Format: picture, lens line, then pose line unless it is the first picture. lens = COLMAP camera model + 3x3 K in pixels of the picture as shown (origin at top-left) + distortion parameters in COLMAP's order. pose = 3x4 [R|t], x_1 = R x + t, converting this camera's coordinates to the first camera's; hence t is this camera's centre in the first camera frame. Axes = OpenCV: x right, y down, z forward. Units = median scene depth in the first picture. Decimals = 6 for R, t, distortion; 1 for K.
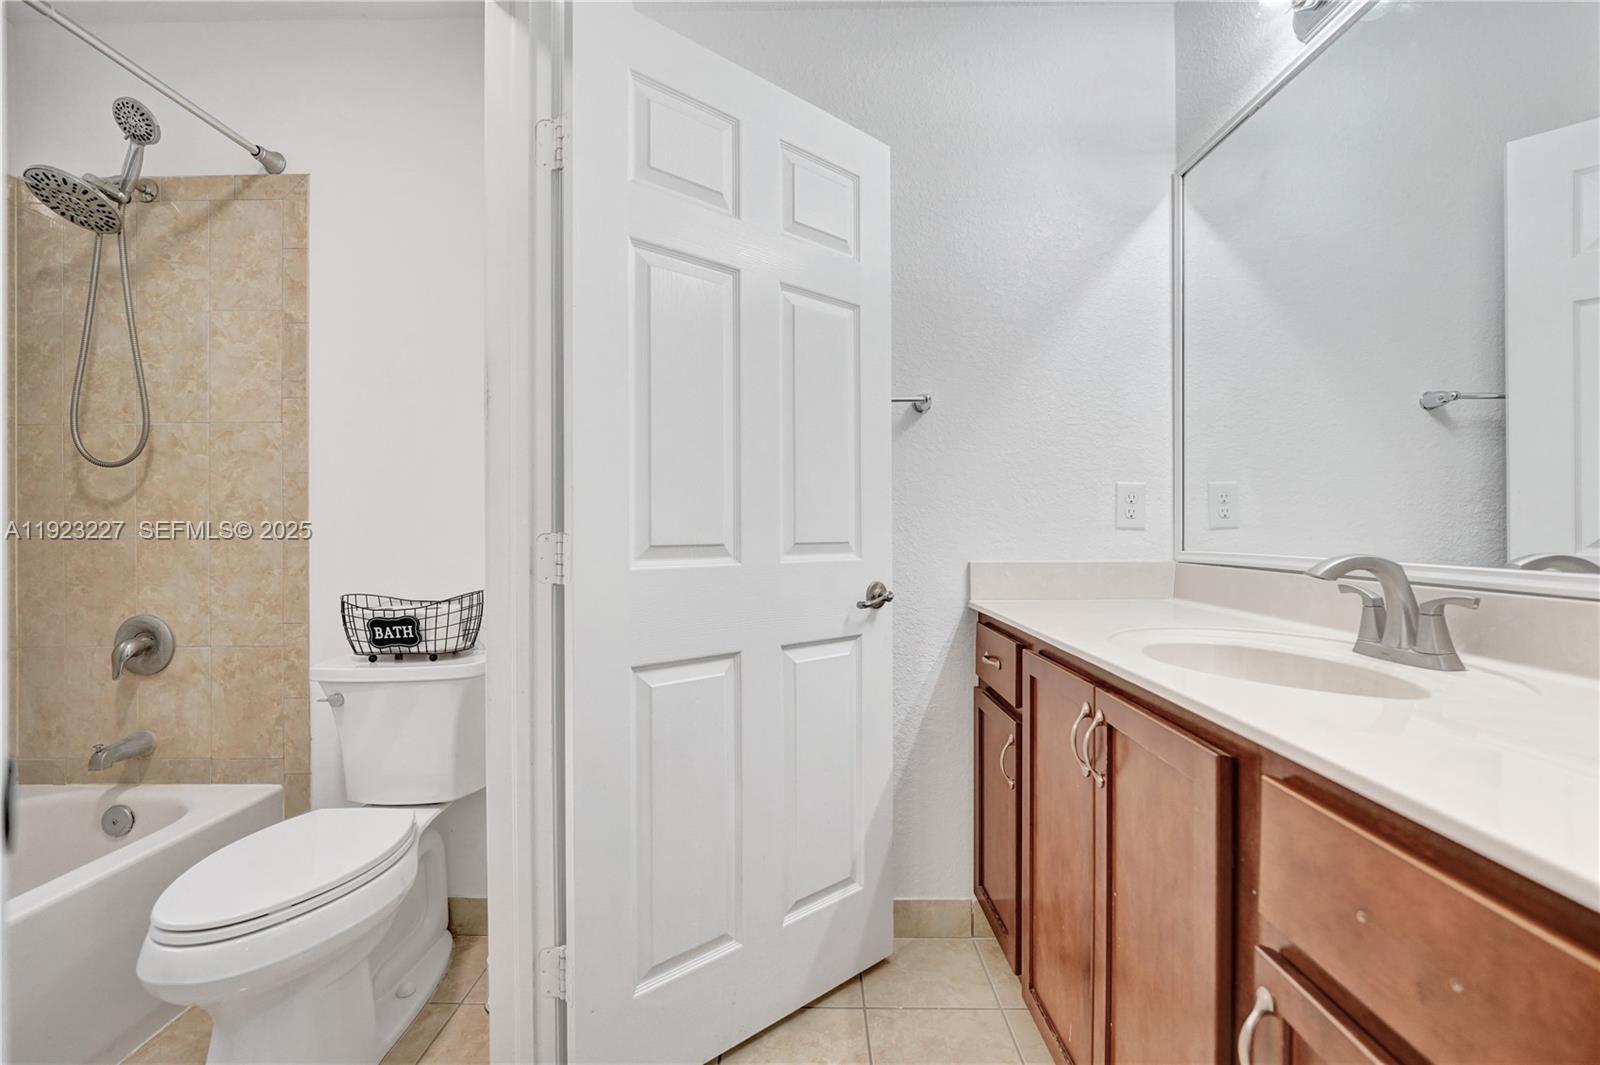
lens RADIAL K [[654.1, 0, 793.1], [0, 654.1, 538.1], [0, 0, 1]] dist [-0.027055, 0.001815]
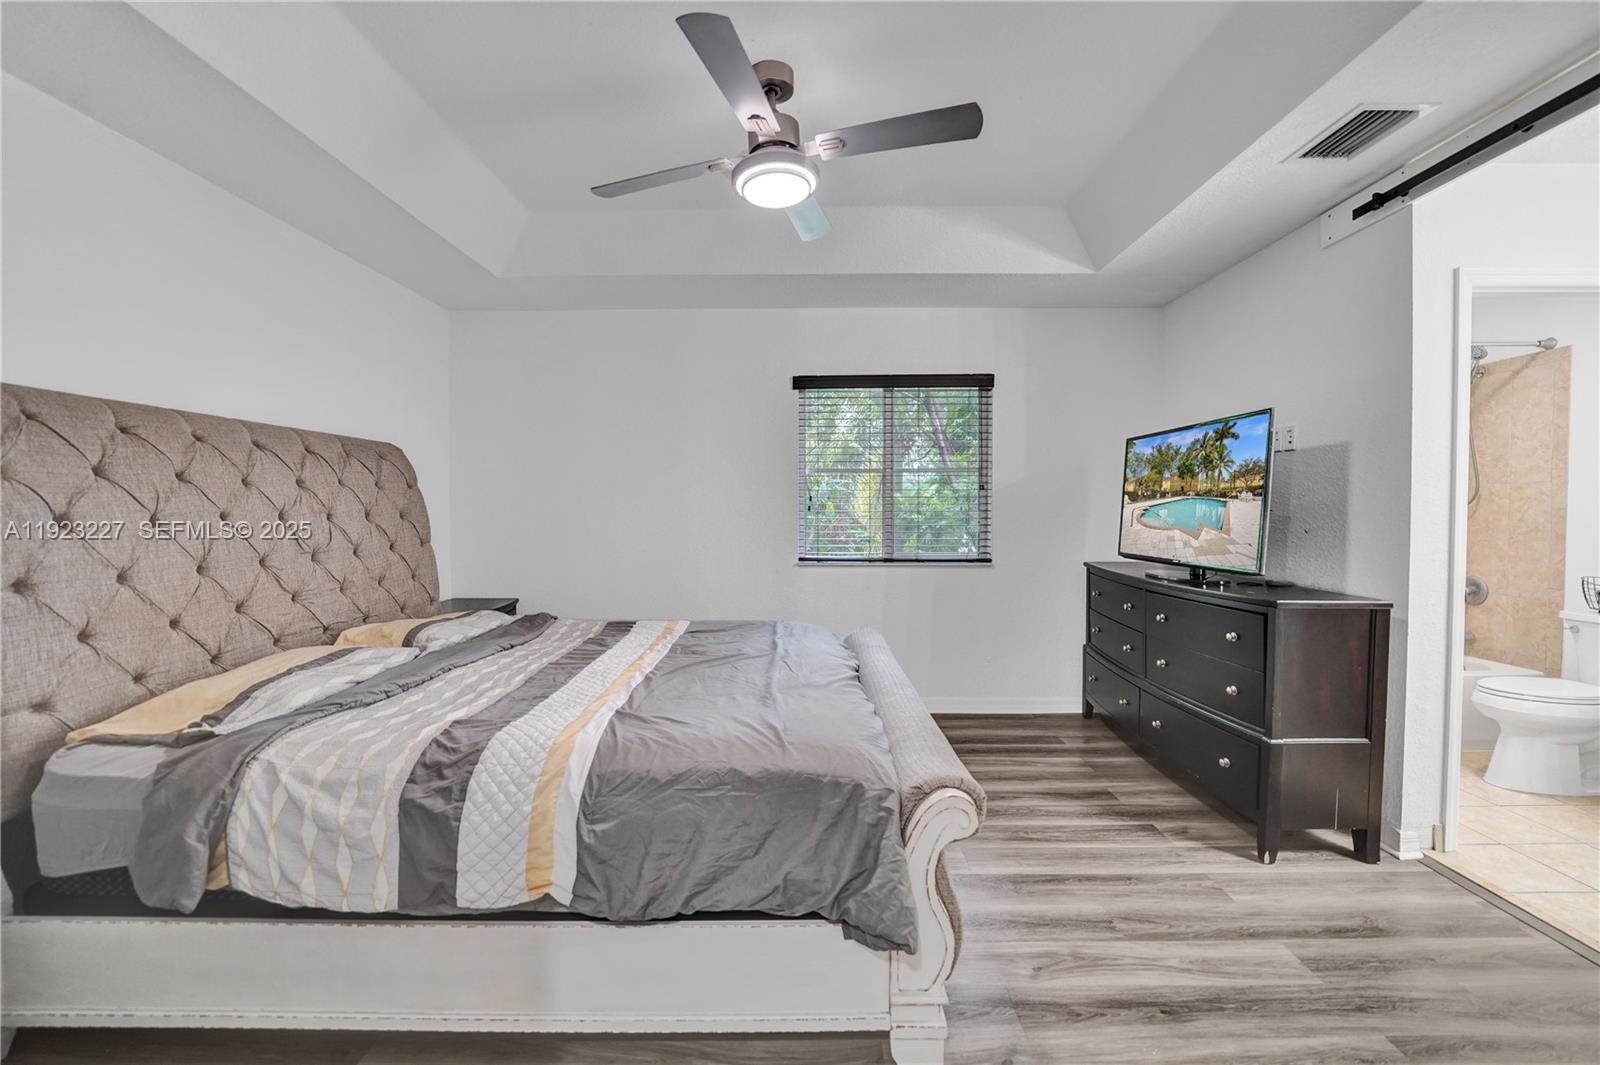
lens RADIAL K [[654.1, 0, 803.8], [0, 654.1, 529.8], [0, 0, 1]] dist [-0.027055, 0.001815]
pose [[-0.004676, 0.035584, -0.999356, 1.075829], [0.002071, 0.999365, 0.035574, -0.110457], [0.999987, -0.001904, -0.004746, -1.190797]]
